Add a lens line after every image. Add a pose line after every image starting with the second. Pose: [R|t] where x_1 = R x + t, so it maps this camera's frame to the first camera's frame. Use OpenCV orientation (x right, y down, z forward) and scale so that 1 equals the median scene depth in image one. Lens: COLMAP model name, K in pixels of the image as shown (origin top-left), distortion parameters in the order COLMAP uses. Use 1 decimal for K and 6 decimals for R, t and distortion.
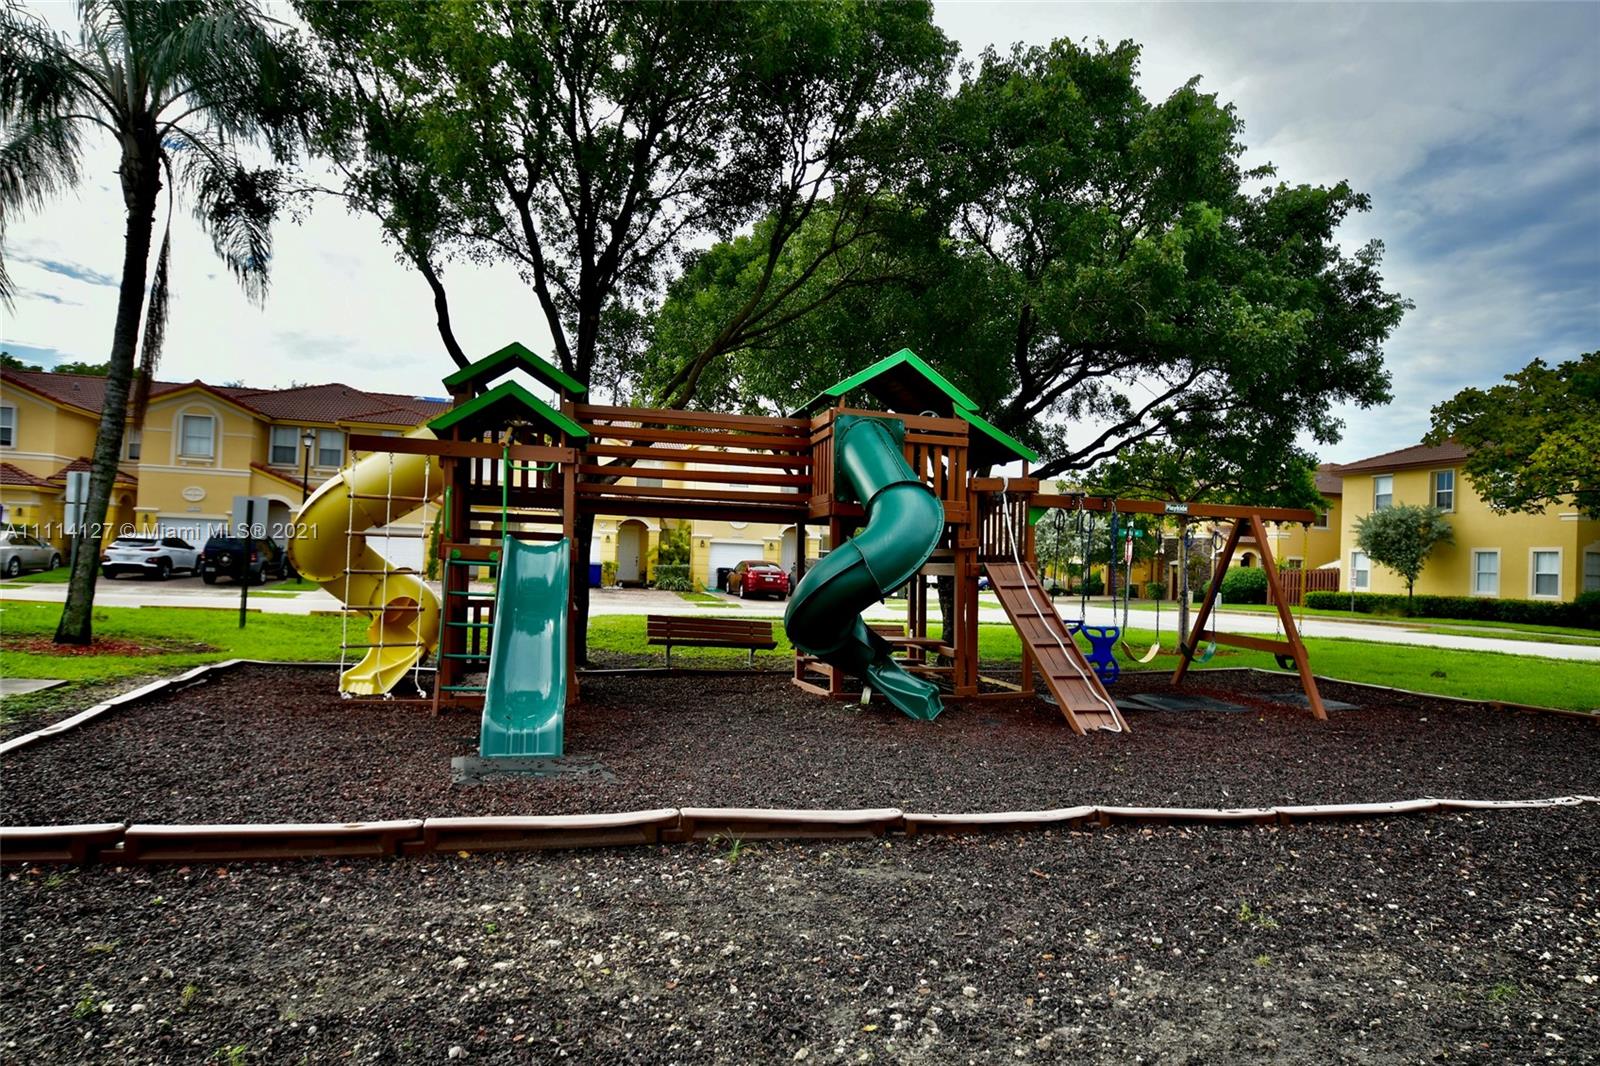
lens RADIAL K [[1001.0, 0, 800.0], [0, 1001.0, 533.0], [0, 0, 1]] dist [0.003812, 0.001787]
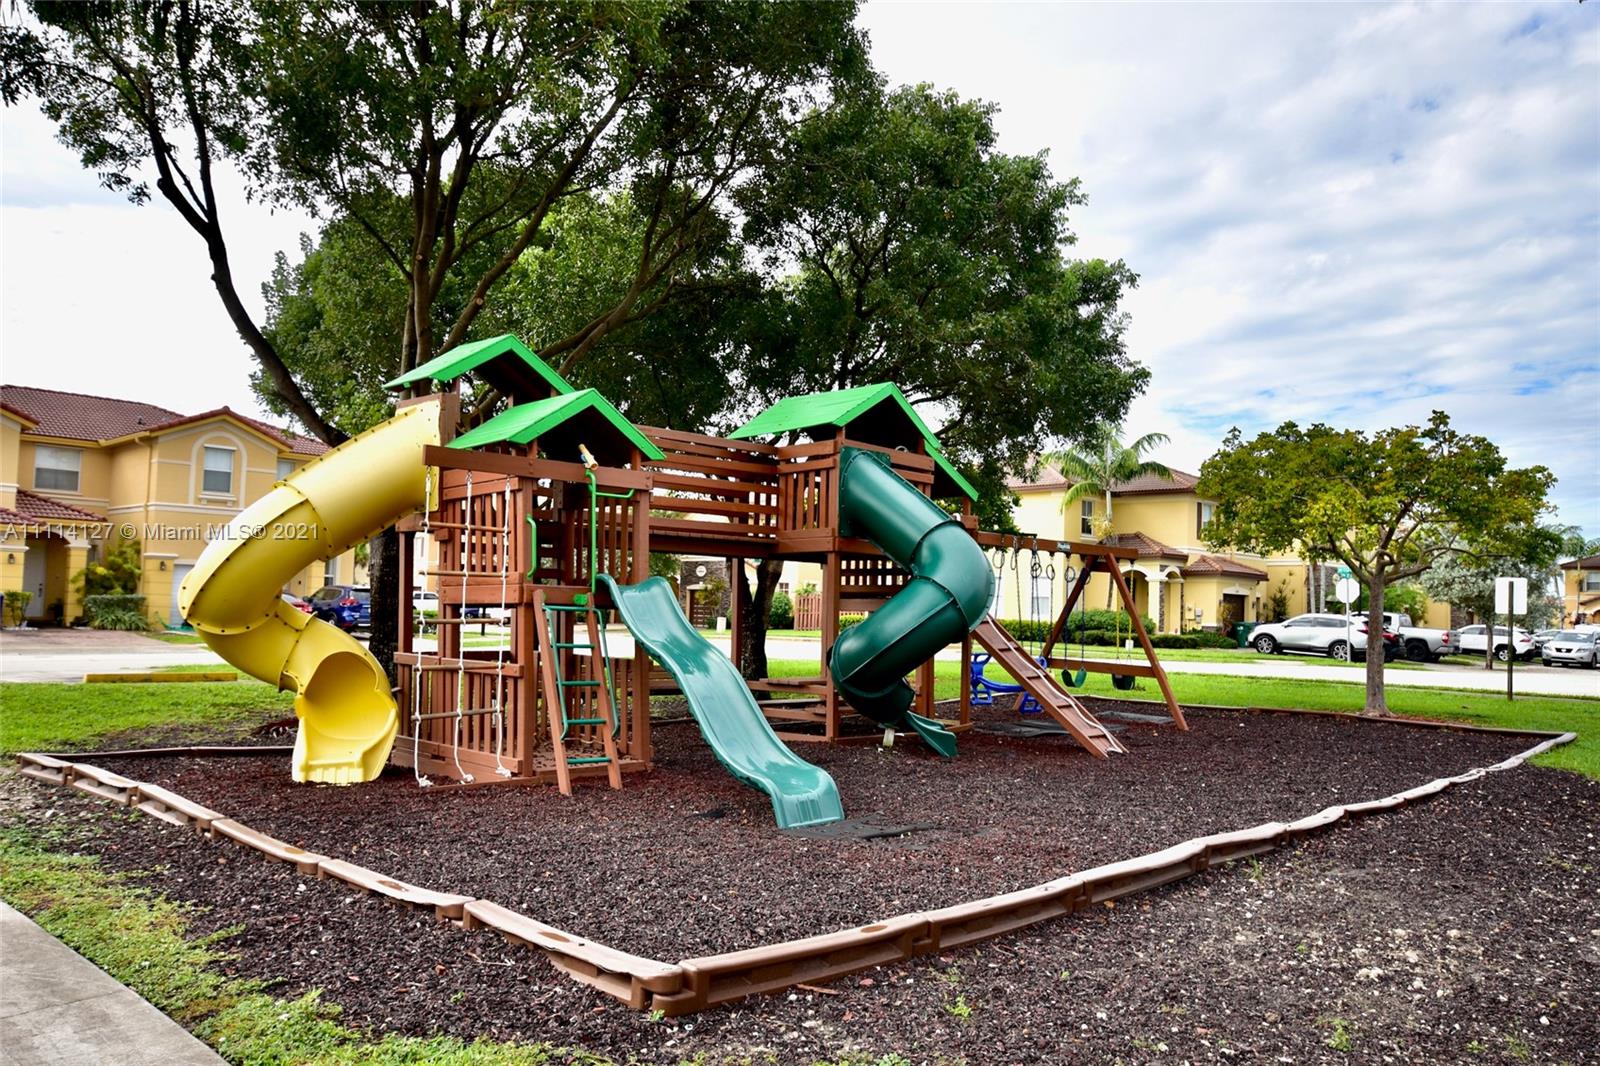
lens RADIAL K [[1157.4, 0, 799.5], [0, 1157.4, 558.8], [0, 0, 1]] dist [0.037938, -0.001825]
pose [[0.859389, 0.008328, 0.511254, -0.428322], [-0.012087, 0.999919, 0.004029, -0.011897], [-0.511179, -0.009642, 0.859420, 0.048947]]
